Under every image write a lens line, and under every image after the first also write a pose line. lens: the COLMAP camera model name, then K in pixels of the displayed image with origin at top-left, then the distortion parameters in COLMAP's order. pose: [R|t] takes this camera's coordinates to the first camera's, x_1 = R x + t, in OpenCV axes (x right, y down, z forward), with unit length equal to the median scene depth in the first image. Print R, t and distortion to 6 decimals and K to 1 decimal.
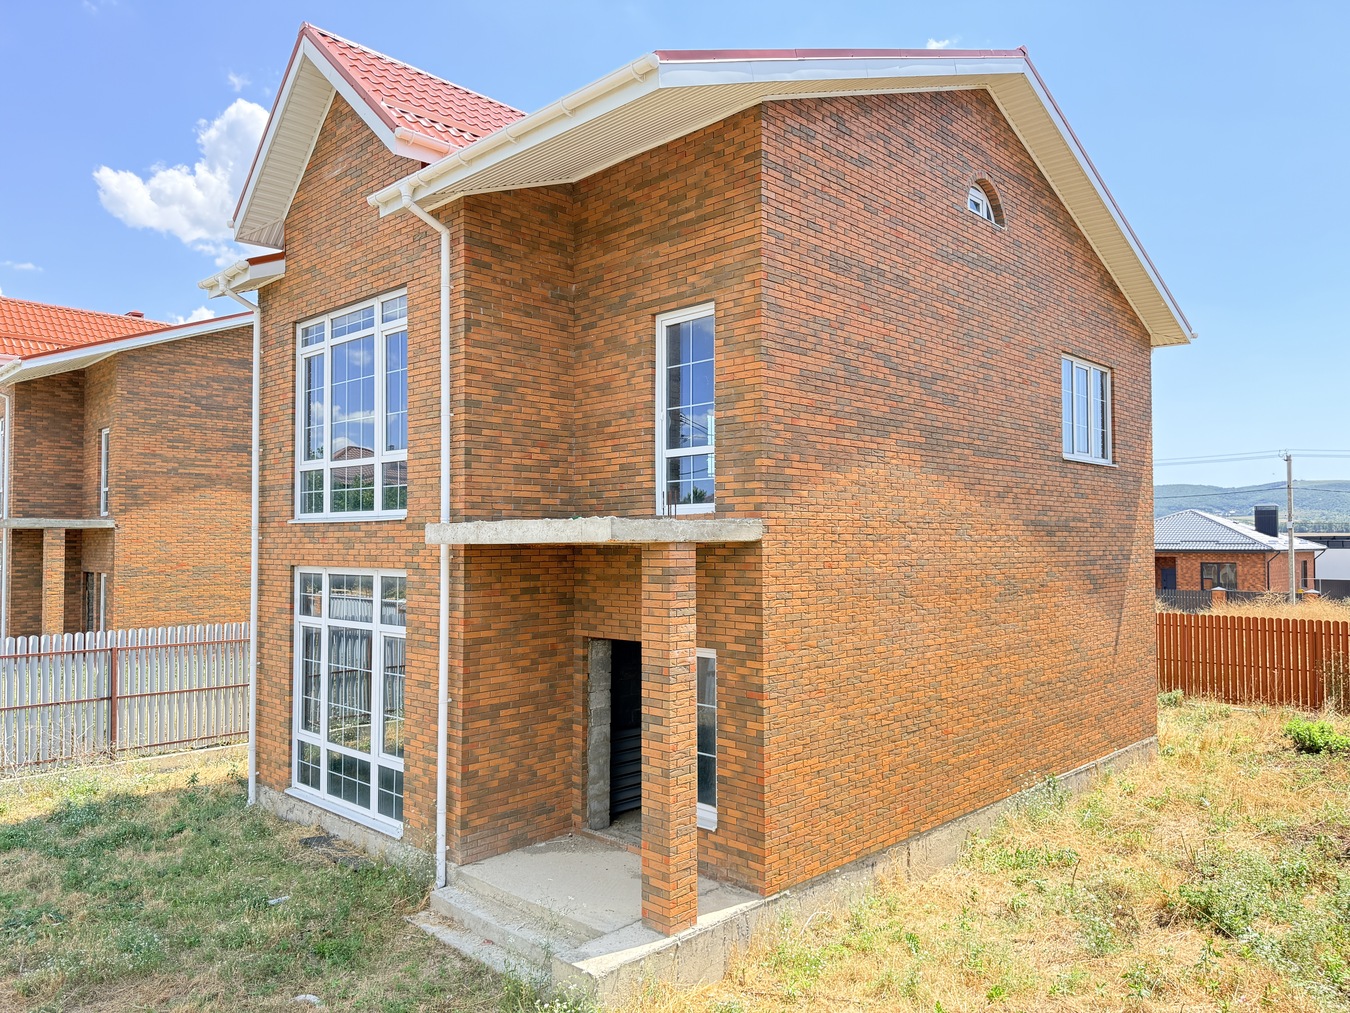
lens RADIAL K [[944.5, 0, 678.4], [0, 944.5, 509.5], [0, 0, 1]] dist [0.116822, -0.207624]
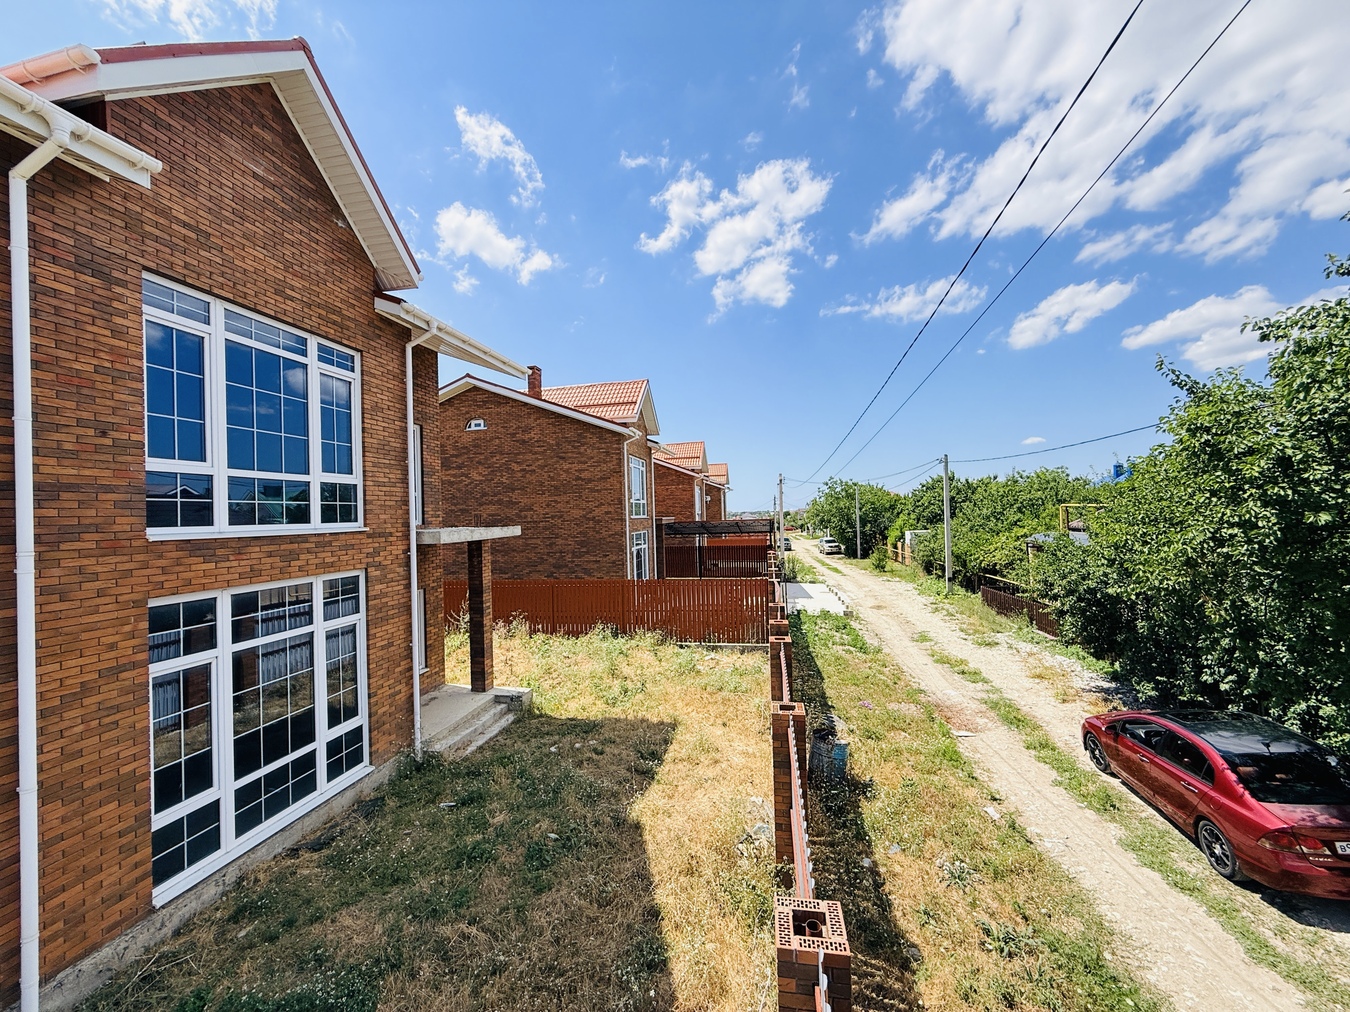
lens RADIAL K [[539.6, 0, 672.4], [0, 539.6, 507.5], [0, 0, 1]] dist [0.000756, 0.000136]
pose [[-0.539616, 0.027788, 0.841452, -1.008592], [0.002824, 0.999509, -0.031197, 0.003010], [-0.841906, -0.014458, -0.539430, 0.922721]]
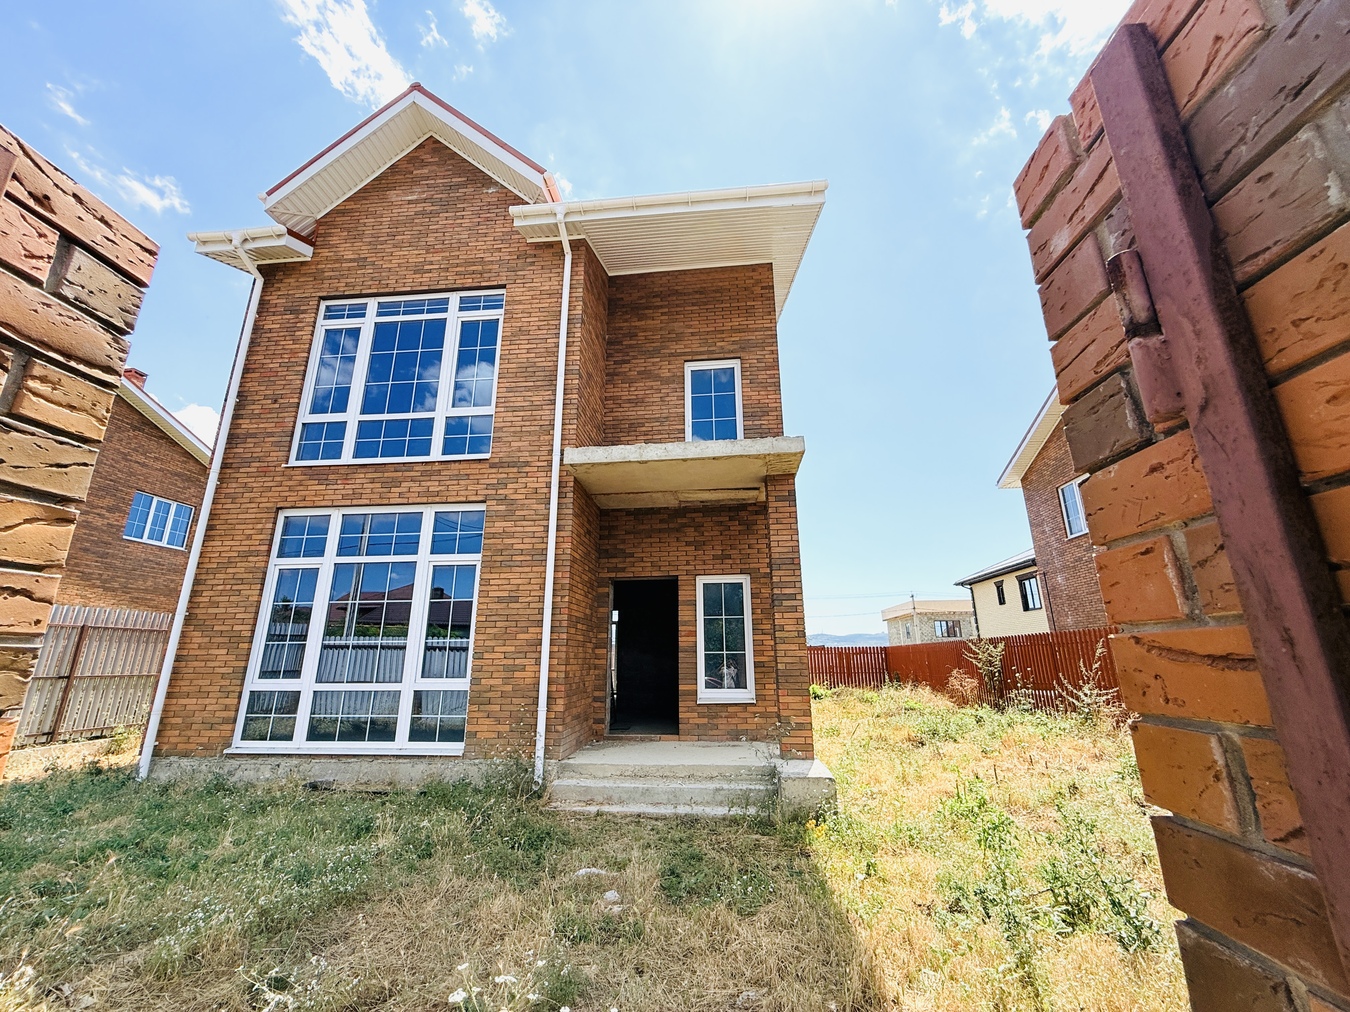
lens RADIAL K [[539.6, 0, 672.4], [0, 539.6, 507.5], [0, 0, 1]] dist [0.000756, 0.000136]
pose [[0.783000, 0.167118, 0.599152, -0.435508], [-0.015799, 0.968265, -0.249427, 0.199268], [-0.621822, 0.185835, 0.760791, 0.331755]]
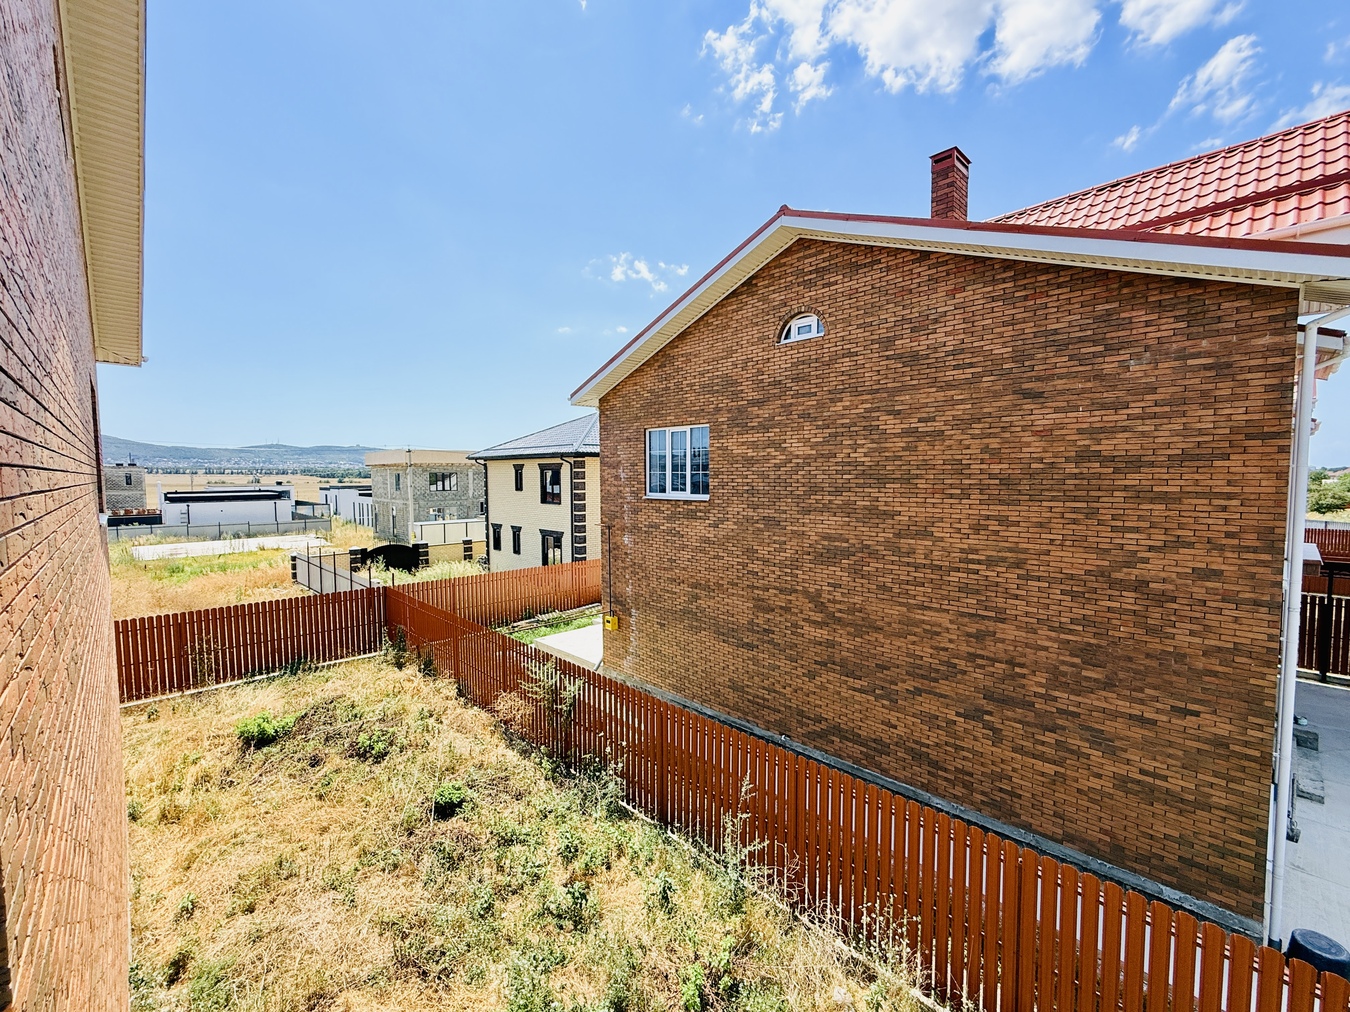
lens RADIAL K [[583.2, 0, 675.1], [0, 583.2, 508.5], [0, 0, 1]] dist [0.001961, 0.000141]
pose [[0.039686, -0.062039, 0.997284, -0.009344], [-0.024231, 0.997717, 0.063030, -0.119783], [-0.998918, -0.026667, 0.038093, 0.647503]]
